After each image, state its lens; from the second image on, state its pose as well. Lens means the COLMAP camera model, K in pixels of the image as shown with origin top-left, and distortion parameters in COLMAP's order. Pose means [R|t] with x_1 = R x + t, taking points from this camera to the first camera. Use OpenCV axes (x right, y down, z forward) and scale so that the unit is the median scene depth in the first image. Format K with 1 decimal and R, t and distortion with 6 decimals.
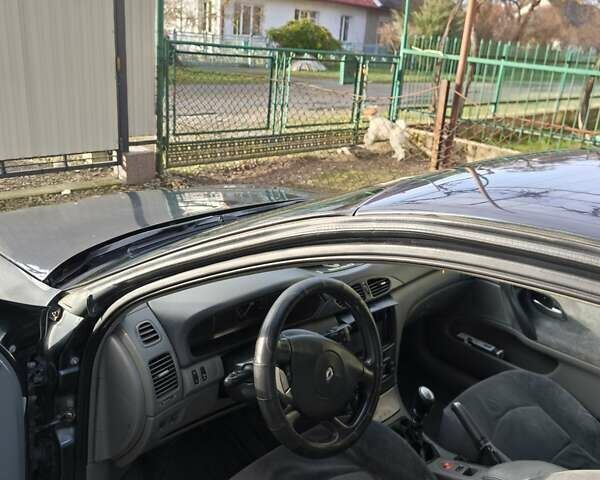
lens RADIAL K [[561.1, 0, 300.0], [0, 561.1, 240.0], [0, 0, 1]] dist [0.066412, -0.093755]
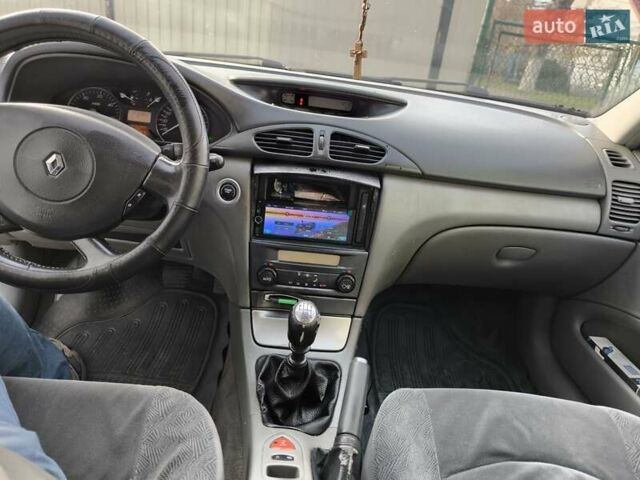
lens RADIAL K [[449.3, 0, 316.4], [0, 449.3, 246.1], [0, 0, 1]] dist [0.007937, 0.002639]
pose [[0.741685, 0.278716, -0.610099, 0.151454], [-0.273699, 0.956167, 0.104082, 0.049195], [0.612366, 0.089787, 0.785459, 0.201961]]
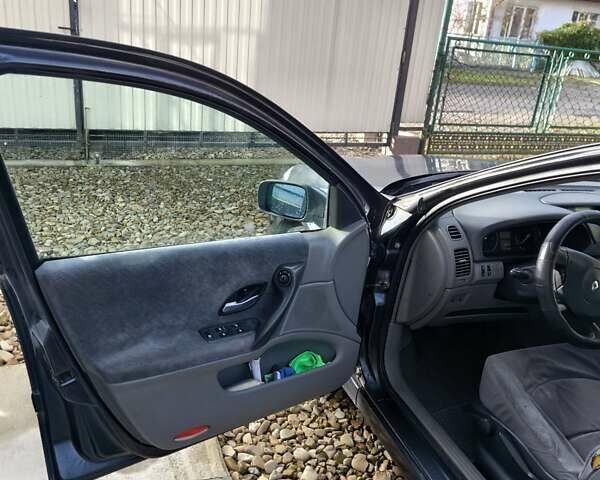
lens RADIAL K [[561.1, 0, 300.0], [0, 561.1, 240.0], [0, 0, 1]] dist [0.066412, -0.093755]
pose [[0.911105, 0.158443, -0.380504, -0.021298], [-0.160036, 0.986723, 0.027675, 0.052418], [0.379837, 0.035679, 0.924365, -0.110586]]
